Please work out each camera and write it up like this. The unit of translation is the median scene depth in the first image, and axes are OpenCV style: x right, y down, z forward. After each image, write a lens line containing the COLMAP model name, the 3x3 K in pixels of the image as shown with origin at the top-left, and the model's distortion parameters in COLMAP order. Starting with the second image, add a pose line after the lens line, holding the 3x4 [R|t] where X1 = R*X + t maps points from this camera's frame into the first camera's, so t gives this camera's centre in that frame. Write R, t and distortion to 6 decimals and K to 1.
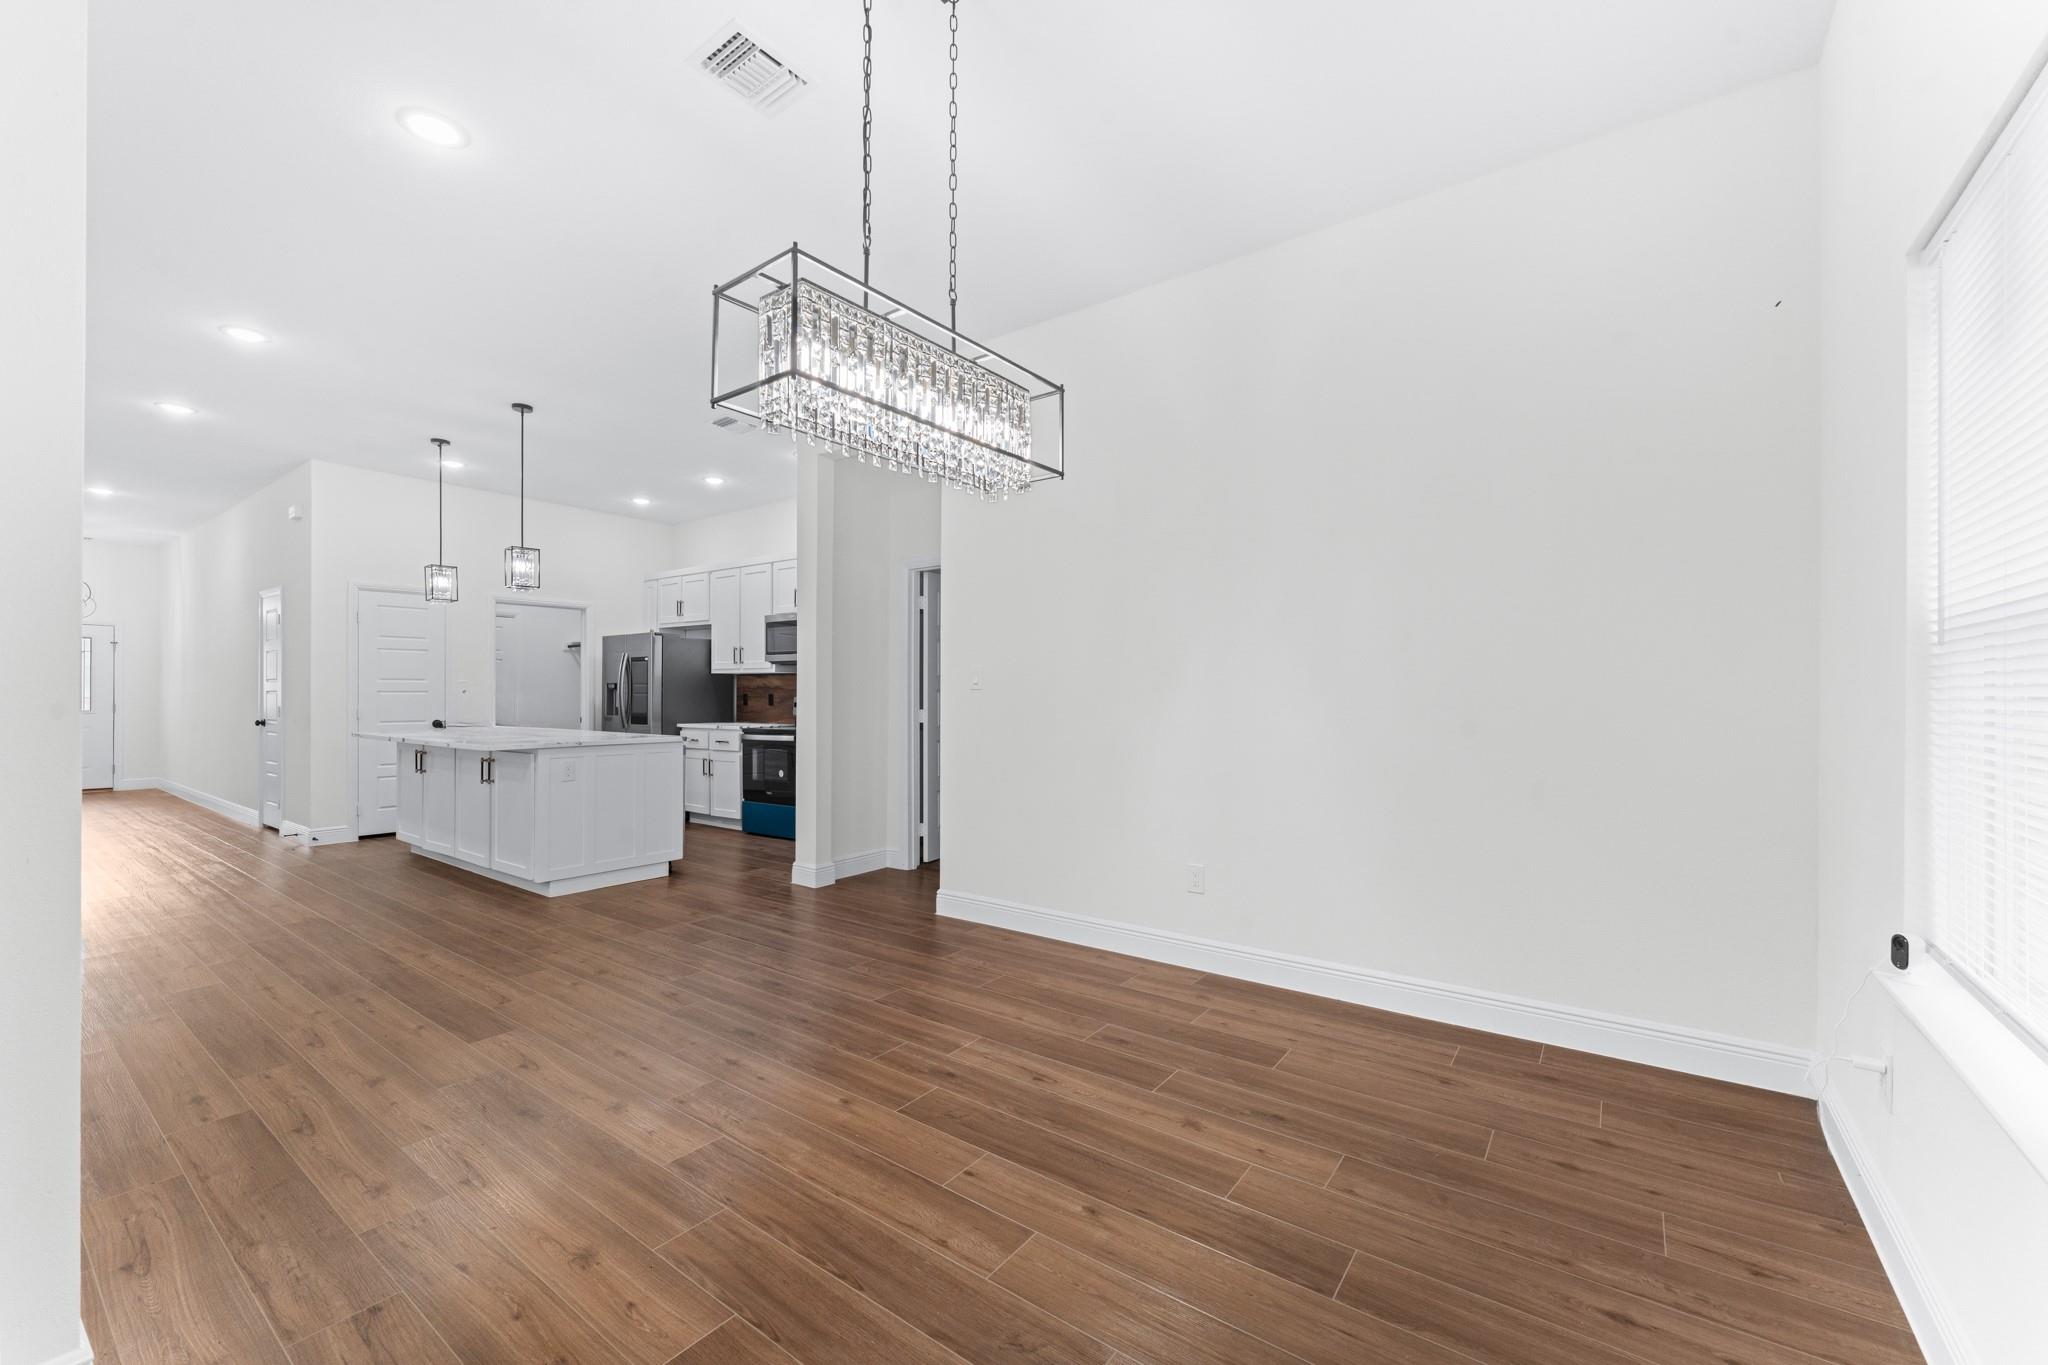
lens RADIAL K [[821.1, 0, 1022.0], [0, 821.1, 693.8], [0, 0, 1]] dist [-0.000022, -0.000147]
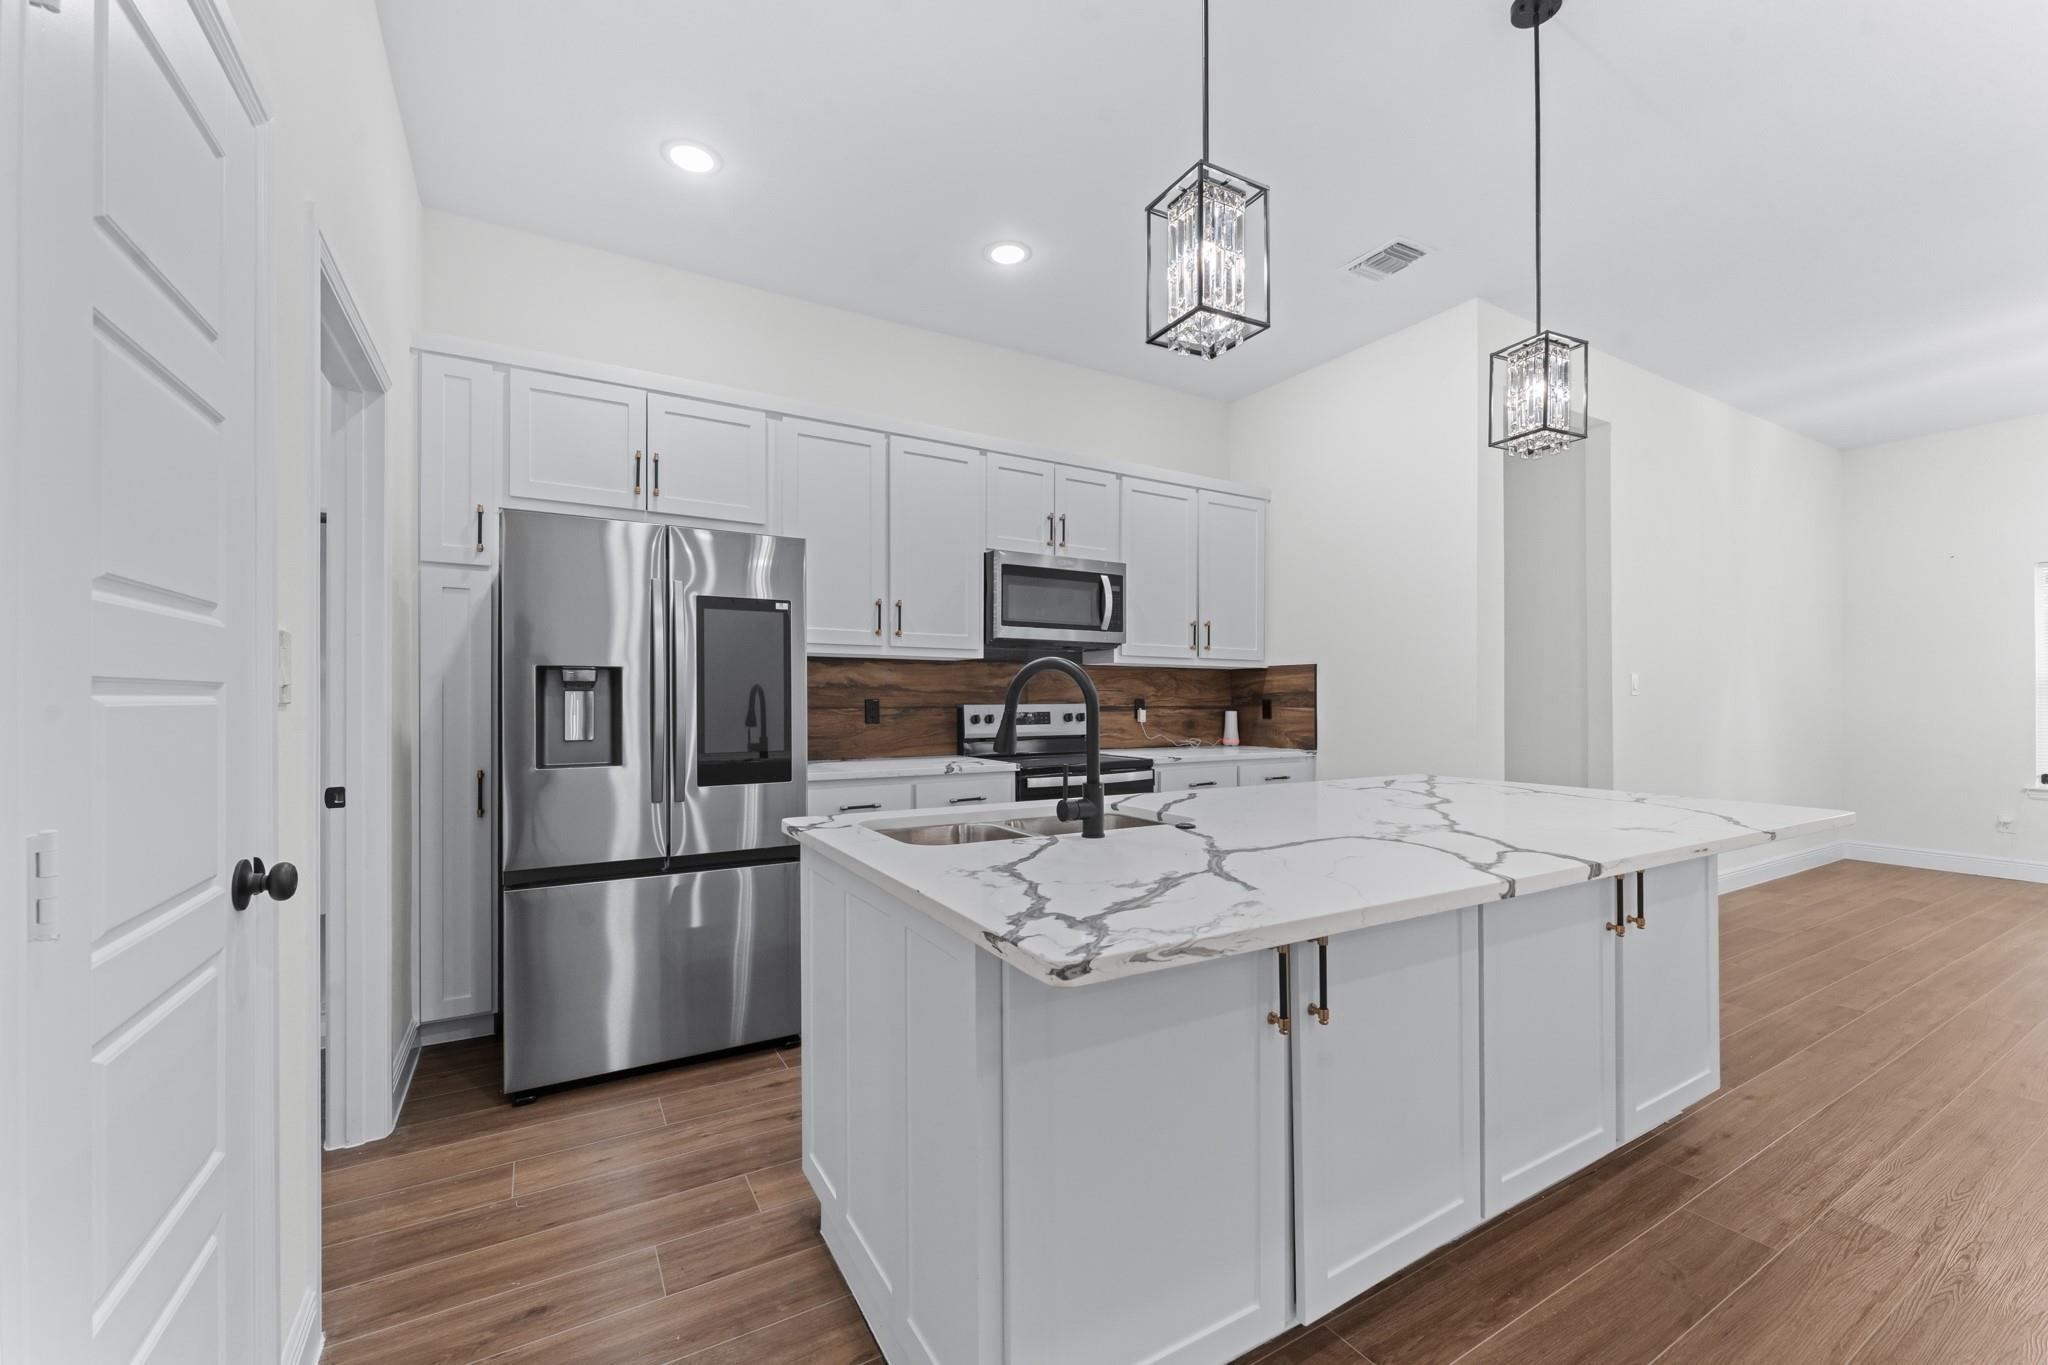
lens RADIAL K [[821.1, 0, 1022.0], [0, 821.1, 693.8], [0, 0, 1]] dist [-0.000022, -0.000147]
pose [[0.387127, 0.013653, 0.921925, -0.742307], [-0.015701, 0.999843, -0.008214, -0.000865], [-0.921893, -0.011295, 0.387280, 0.737273]]
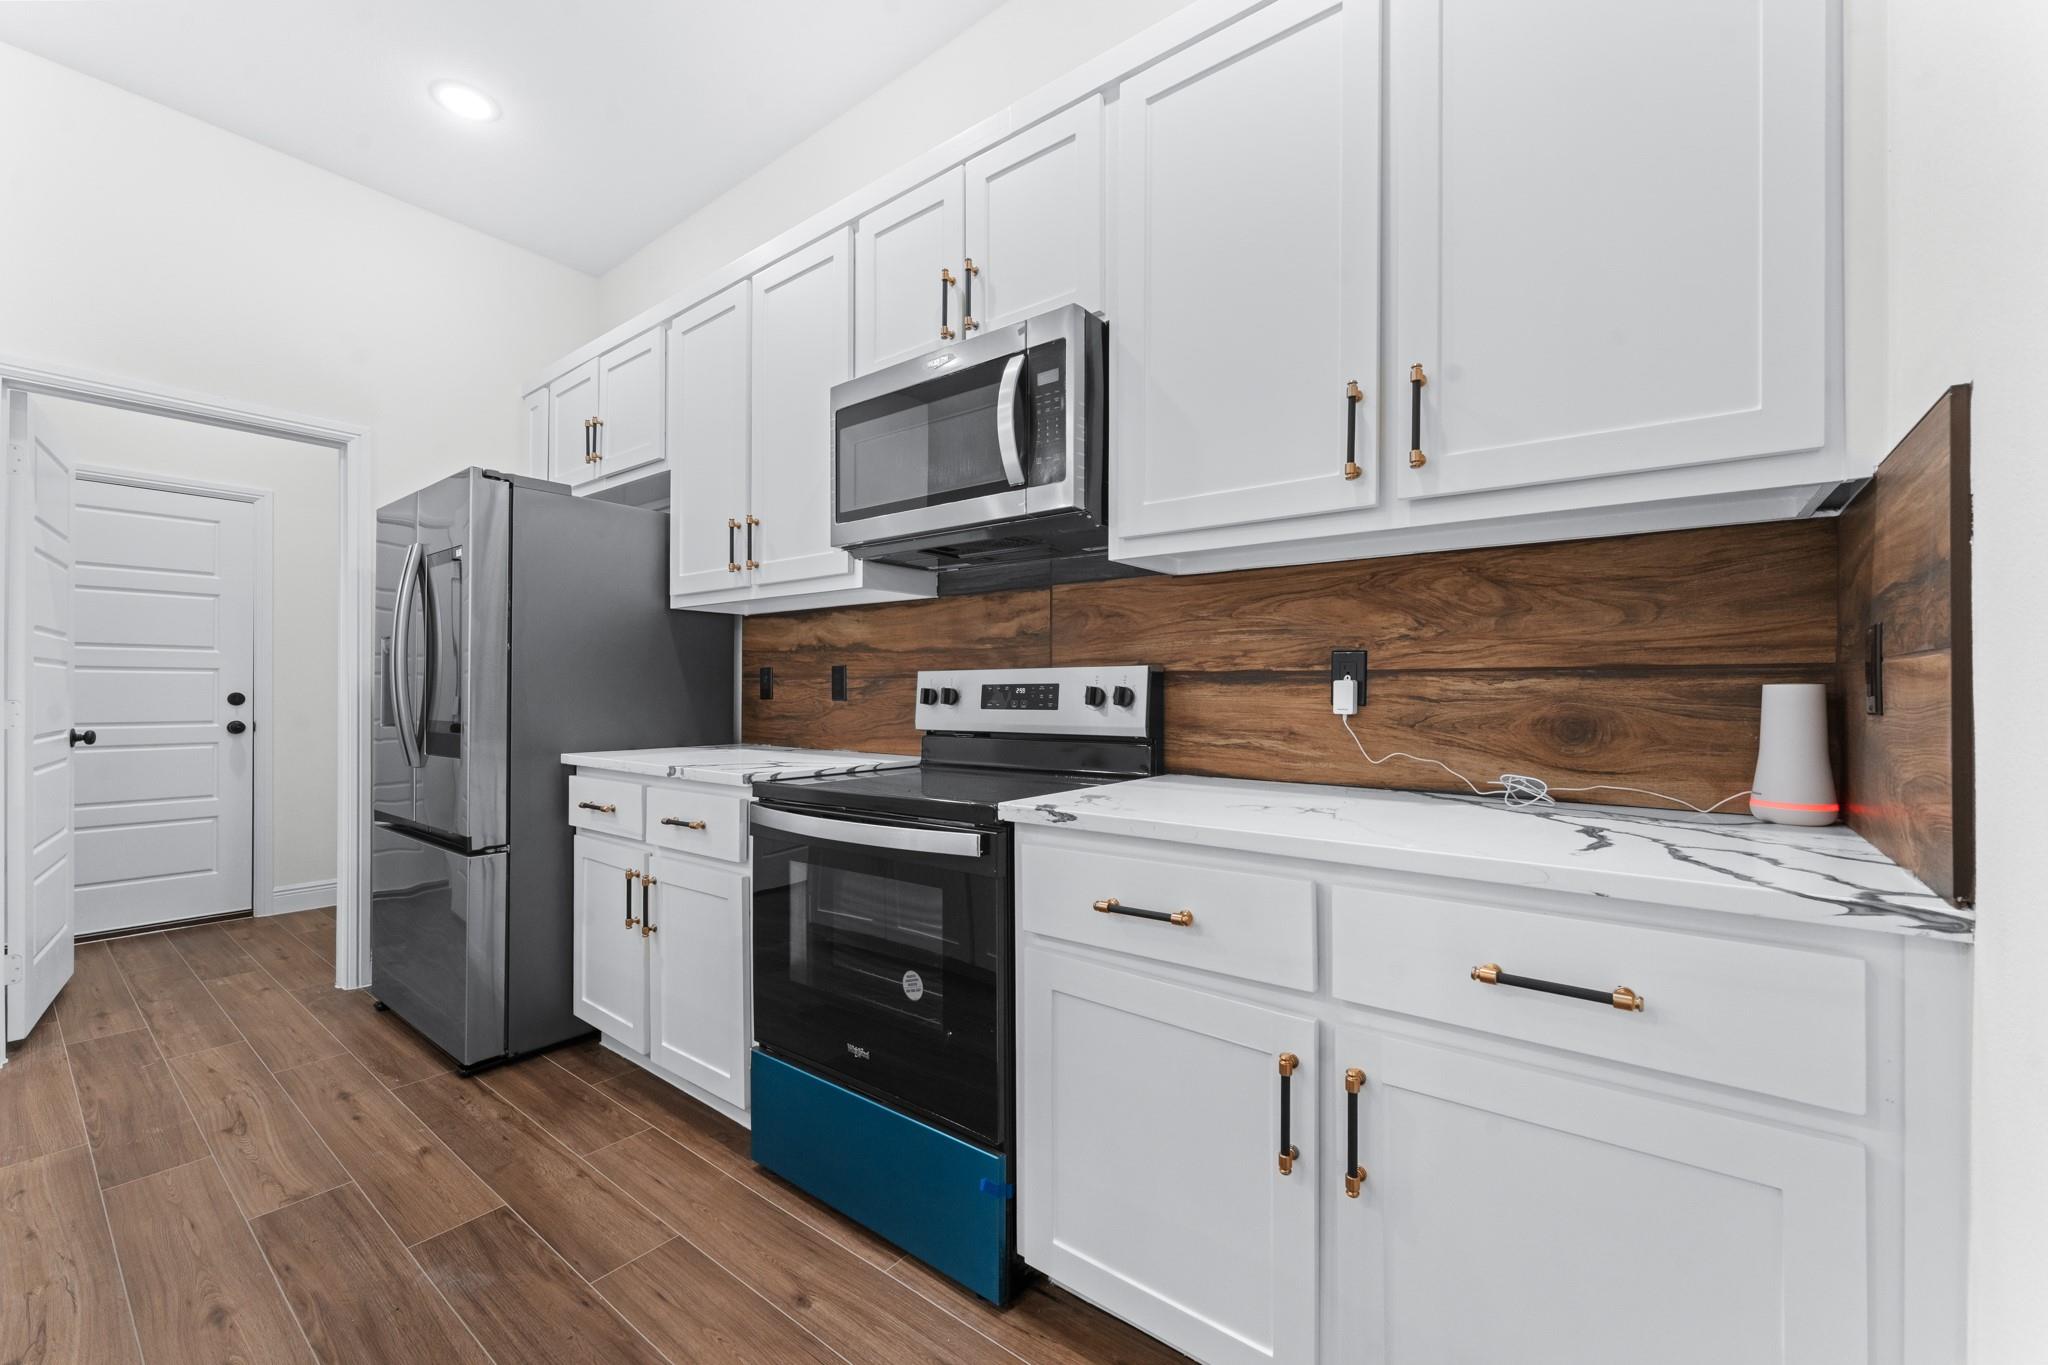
lens RADIAL K [[821.1, 0, 1022.0], [0, 821.1, 693.8], [0, 0, 1]] dist [-0.000022, -0.000147]
pose [[0.999743, 0.009780, -0.020468, -0.226012], [-0.009464, 0.999835, 0.015496, 0.005757], [0.020616, -0.015298, 0.999670, 0.670315]]
